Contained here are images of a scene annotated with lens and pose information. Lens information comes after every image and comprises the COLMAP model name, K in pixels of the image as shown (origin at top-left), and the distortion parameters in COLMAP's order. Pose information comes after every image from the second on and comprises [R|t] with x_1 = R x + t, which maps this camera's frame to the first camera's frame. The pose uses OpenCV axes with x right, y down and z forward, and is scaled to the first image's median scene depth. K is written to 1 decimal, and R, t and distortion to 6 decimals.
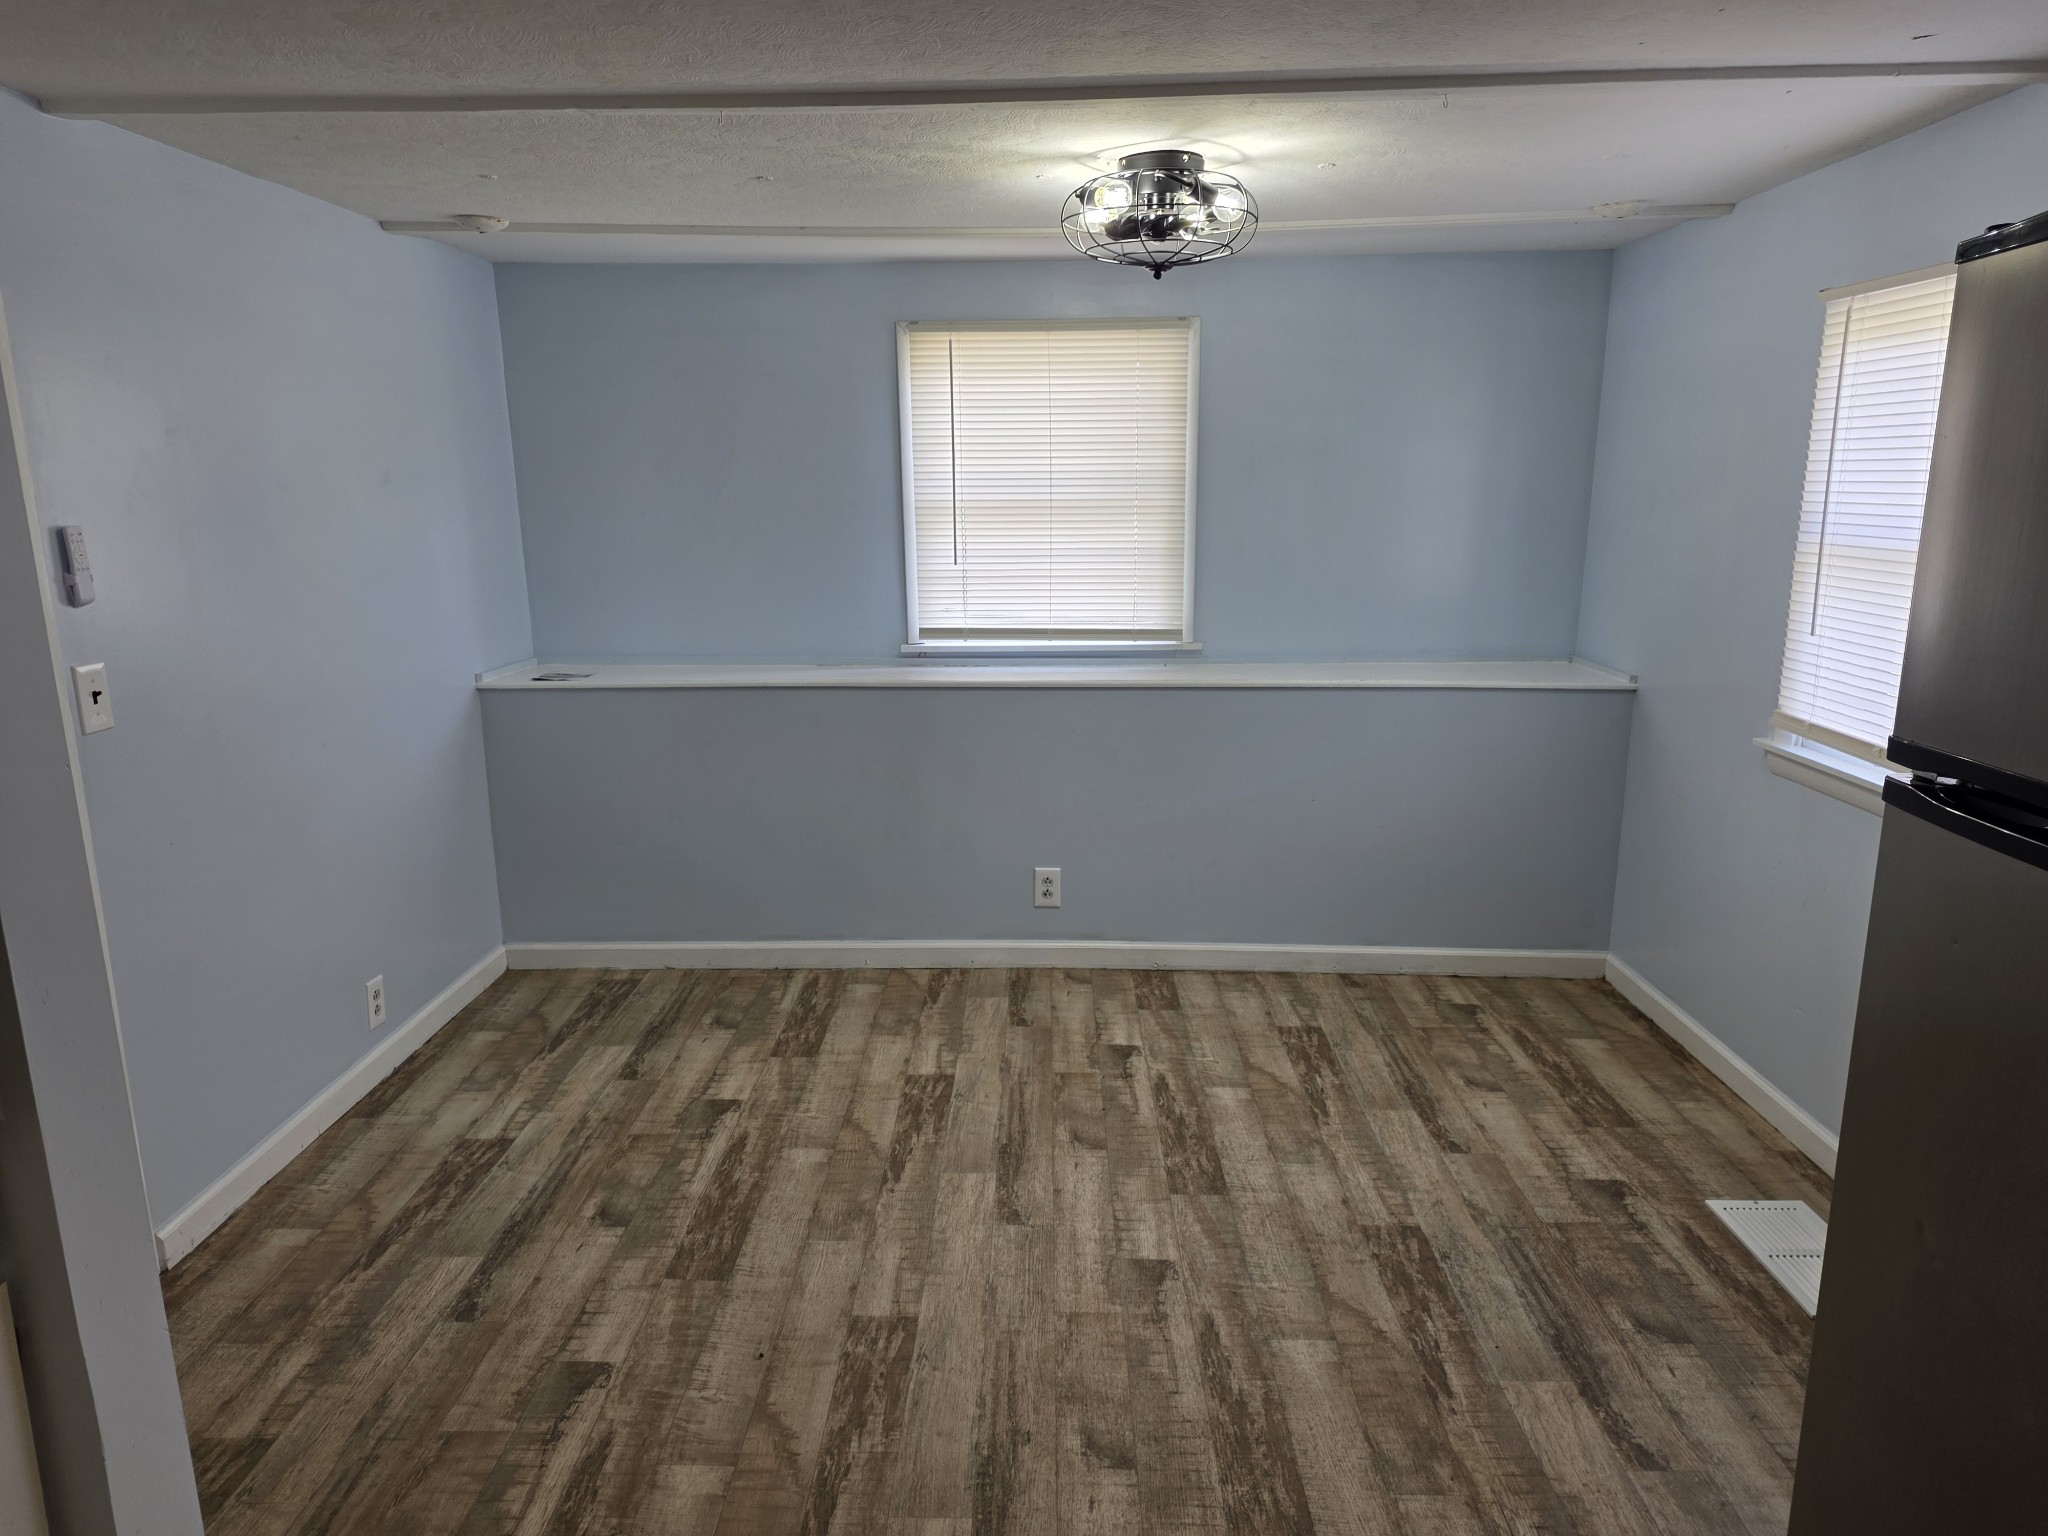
lens RADIAL K [[1355.9, 0, 993.5], [0, 1355.9, 768.6], [0, 0, 1]] dist [0.009910, -0.026162]
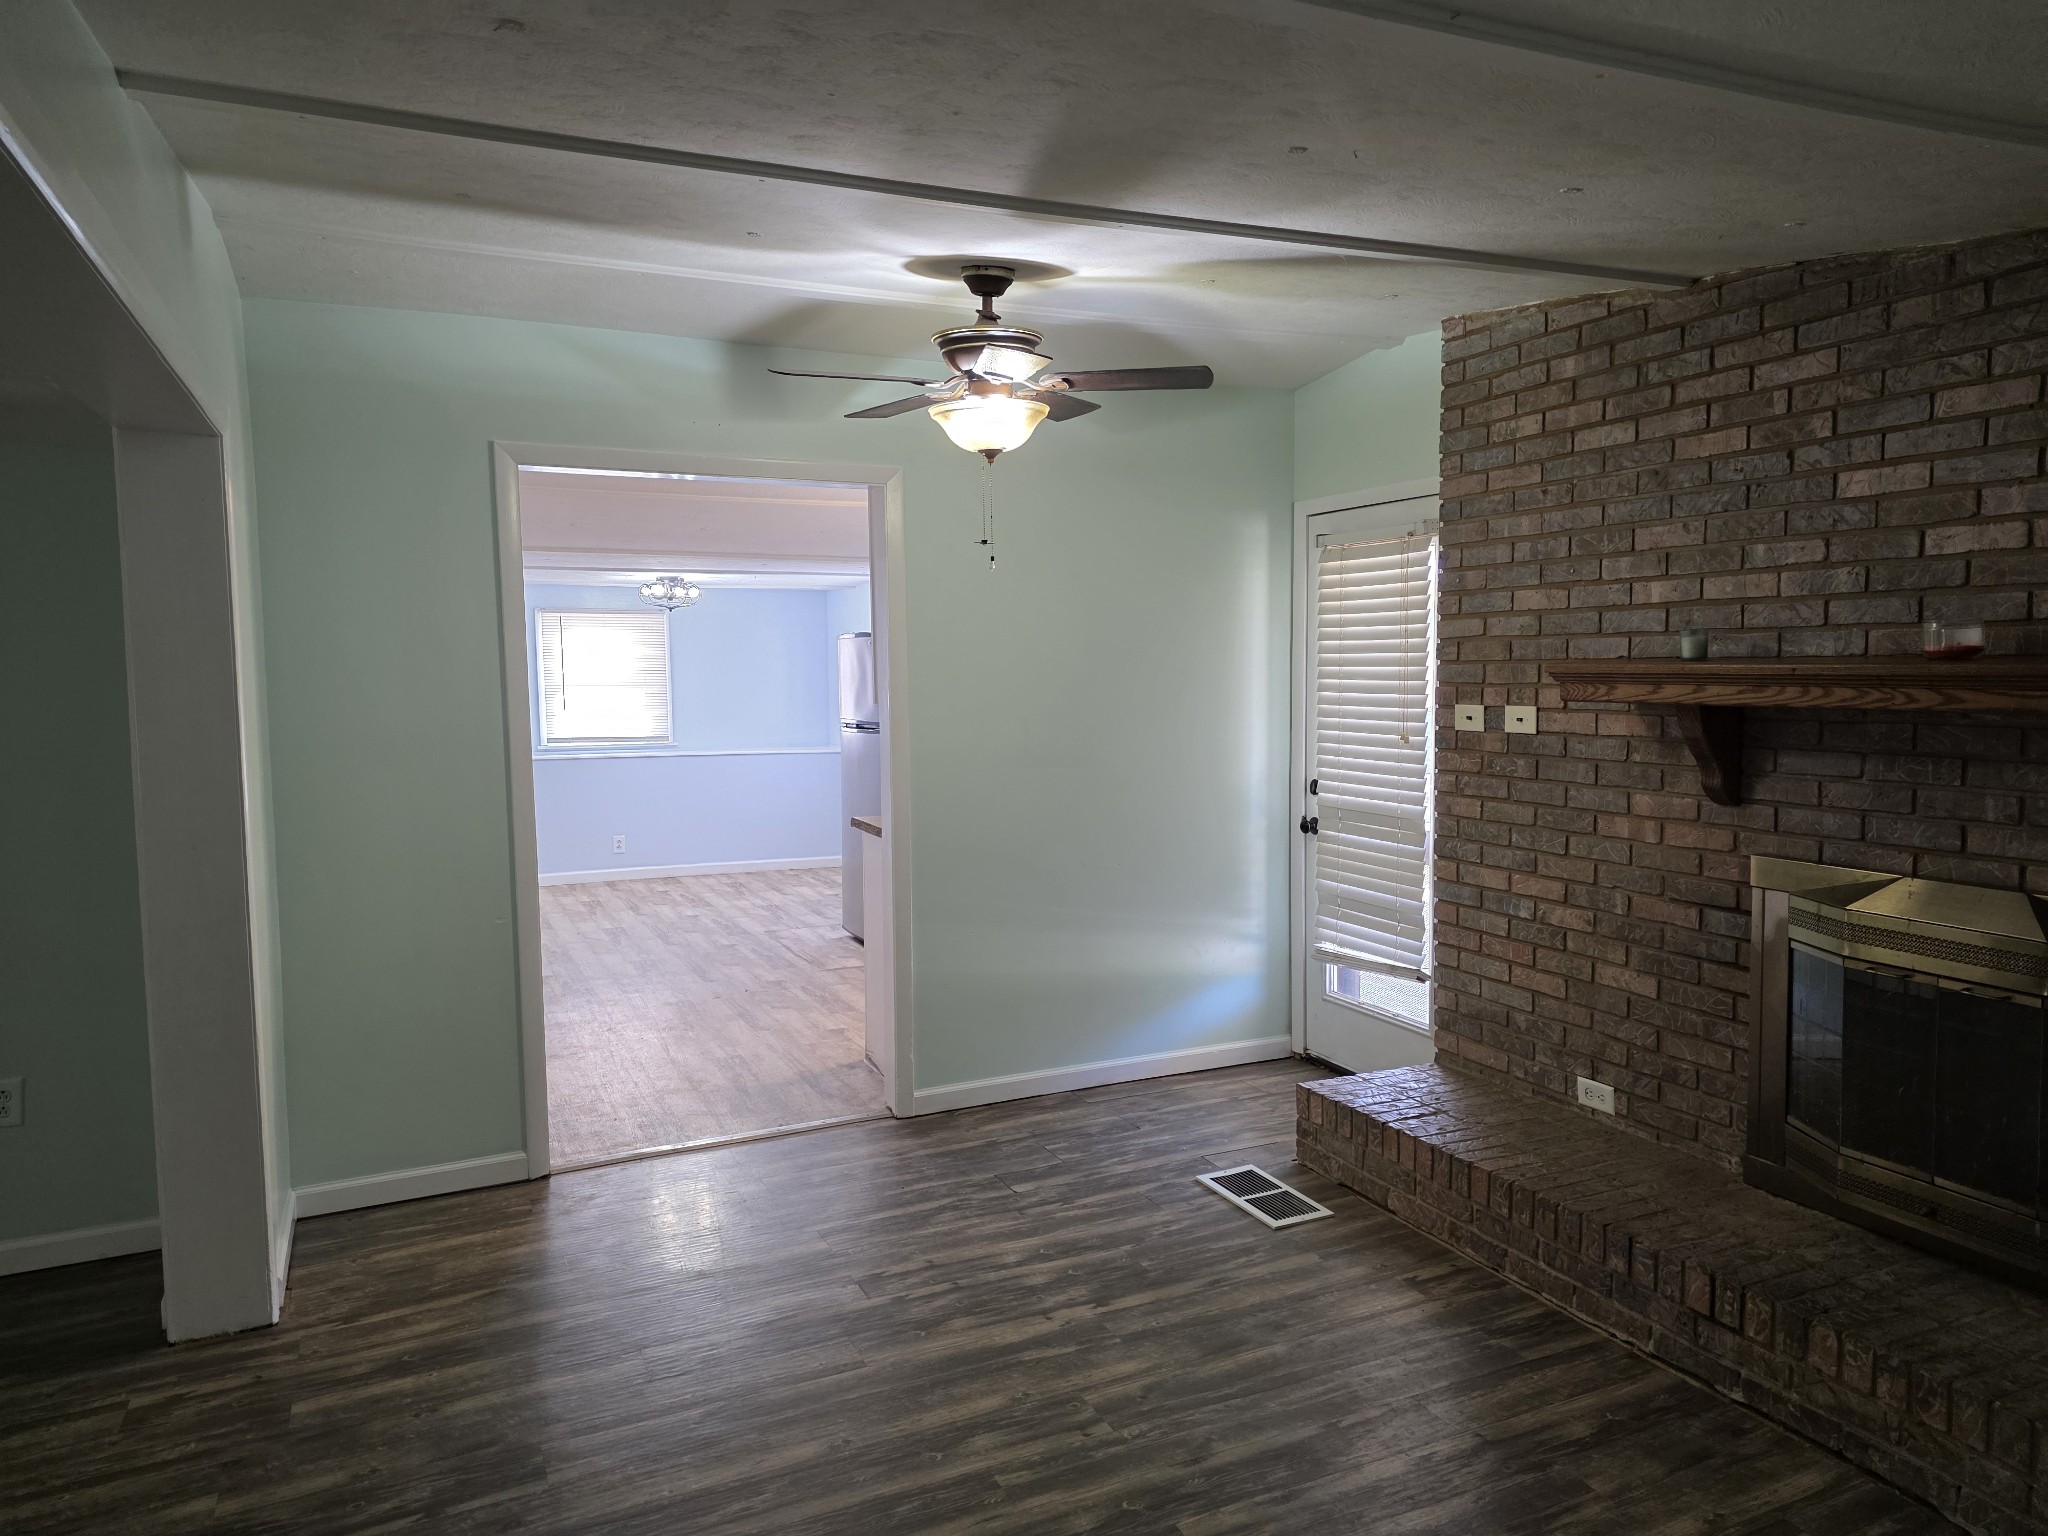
lens RADIAL K [[1371.0, 0, 1006.6], [0, 1371.0, 769.0], [0, 0, 1]] dist [0.060822, -0.047413]
pose [[0.898612, -0.039034, 0.437005, -0.587690], [0.099925, 0.988066, -0.117221, 0.455371], [-0.427214, 0.149004, 0.891788, -2.129405]]
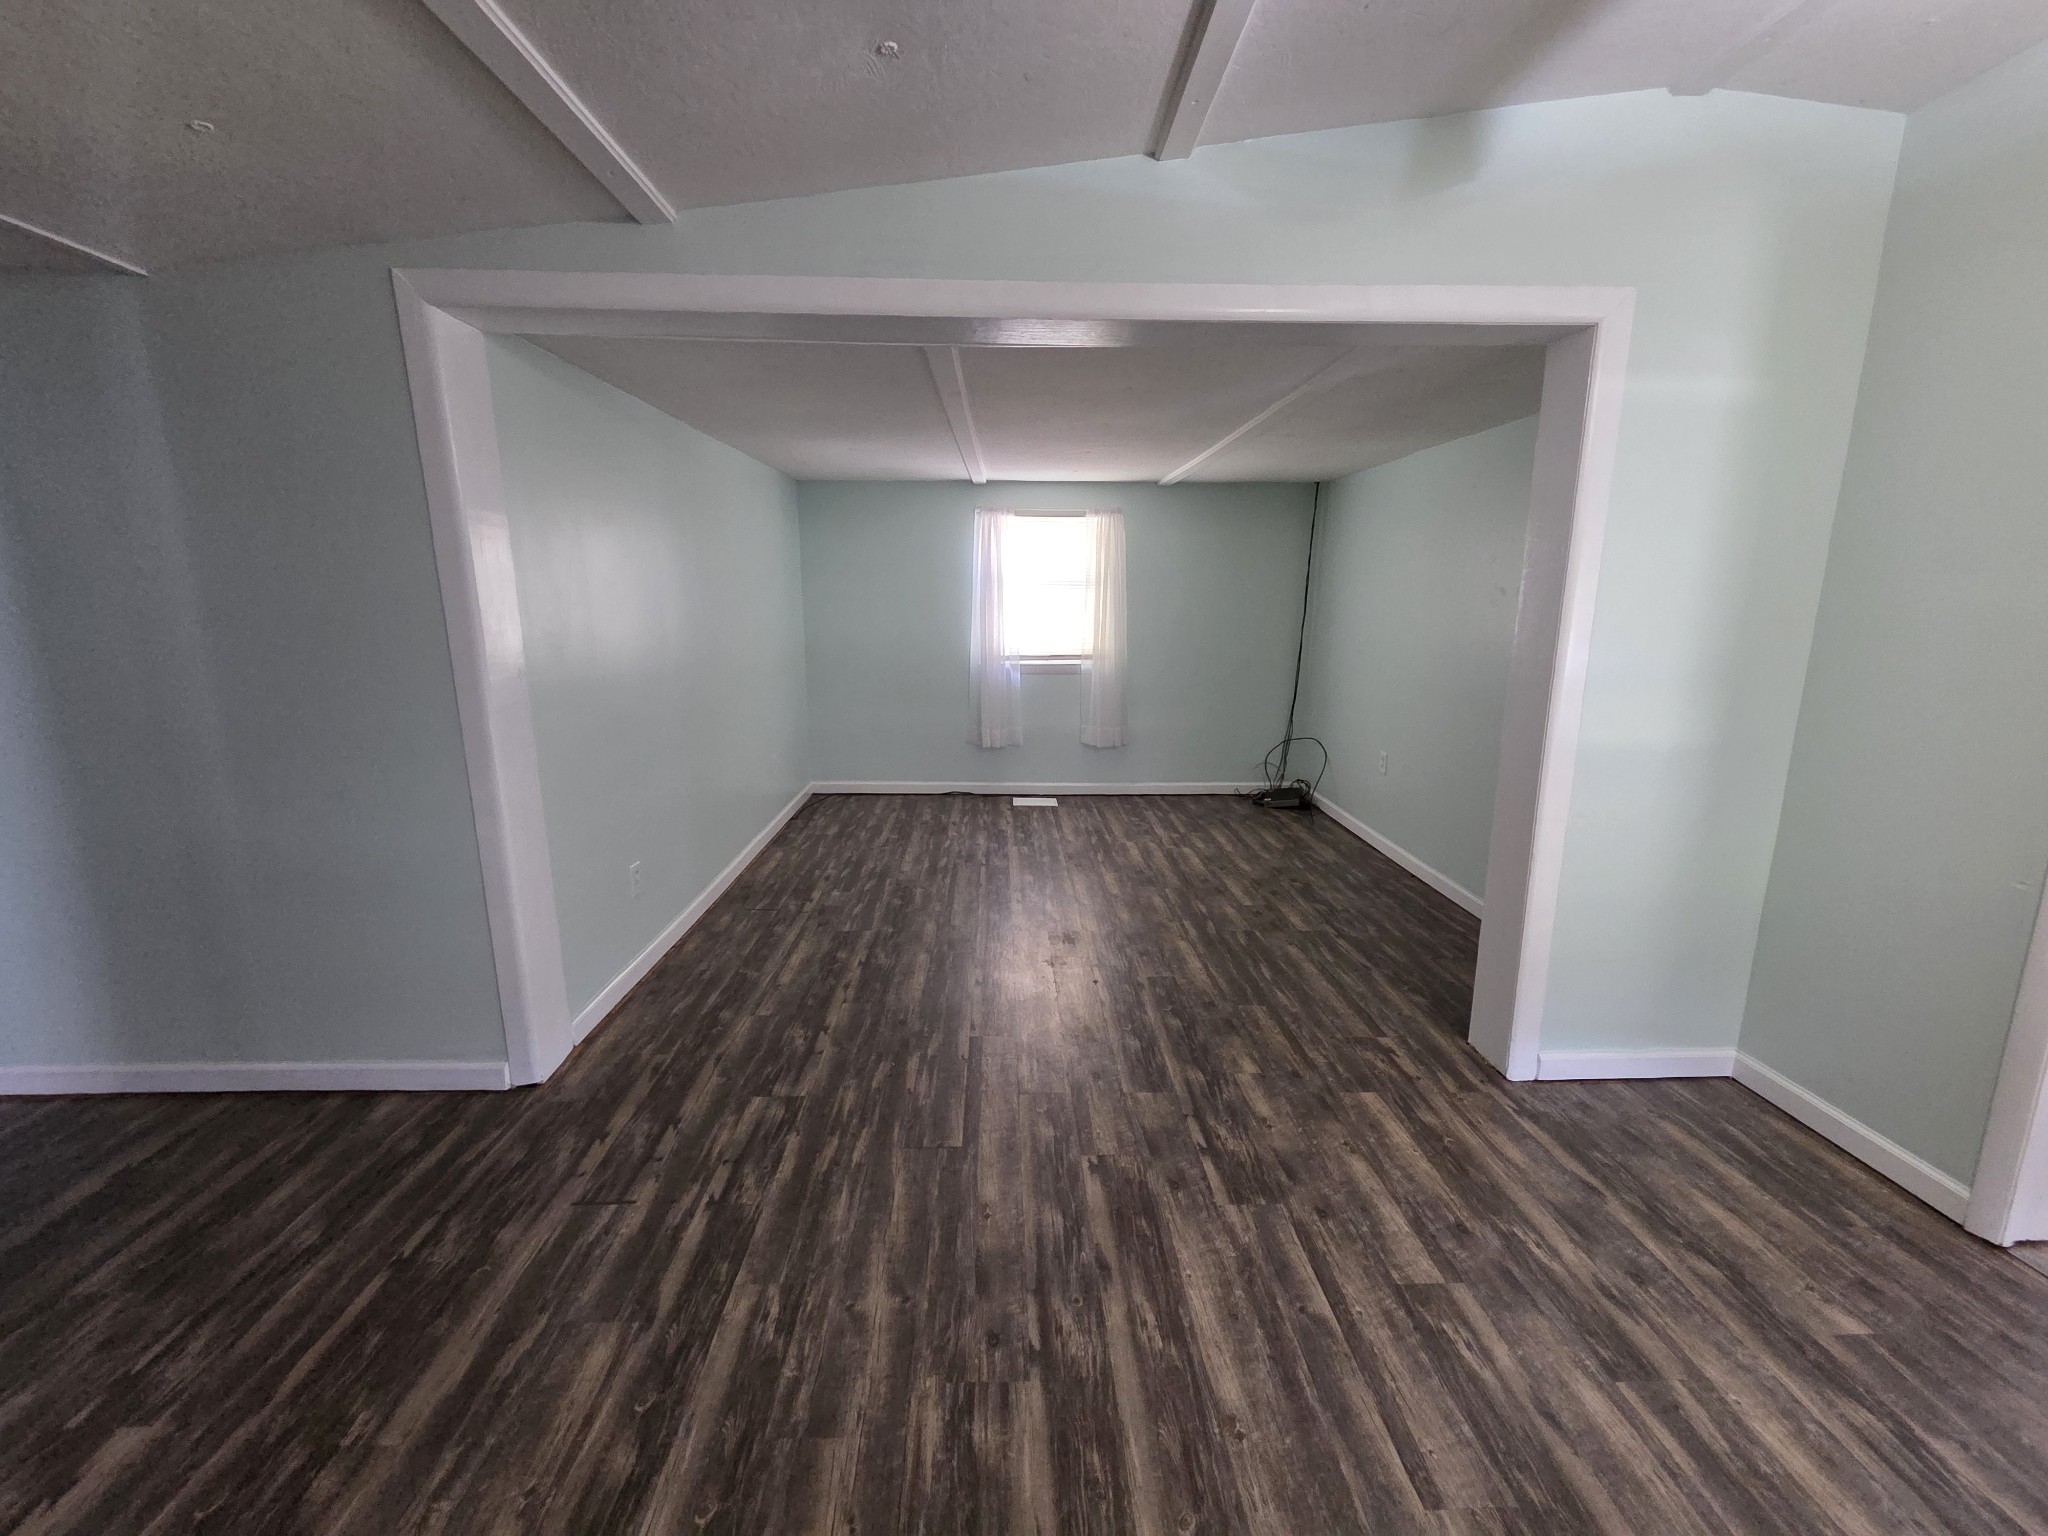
lens RADIAL K [[848.8, 0, 1029.4], [0, 848.8, 758.7], [0, 0, 1]] dist [0.003990, -0.002730]
pose [[0.064894, 0.196106, -0.978433, 0.131099], [-0.214004, 0.960422, 0.178303, 0.342388], [0.974675, 0.197817, 0.104293, -1.396980]]
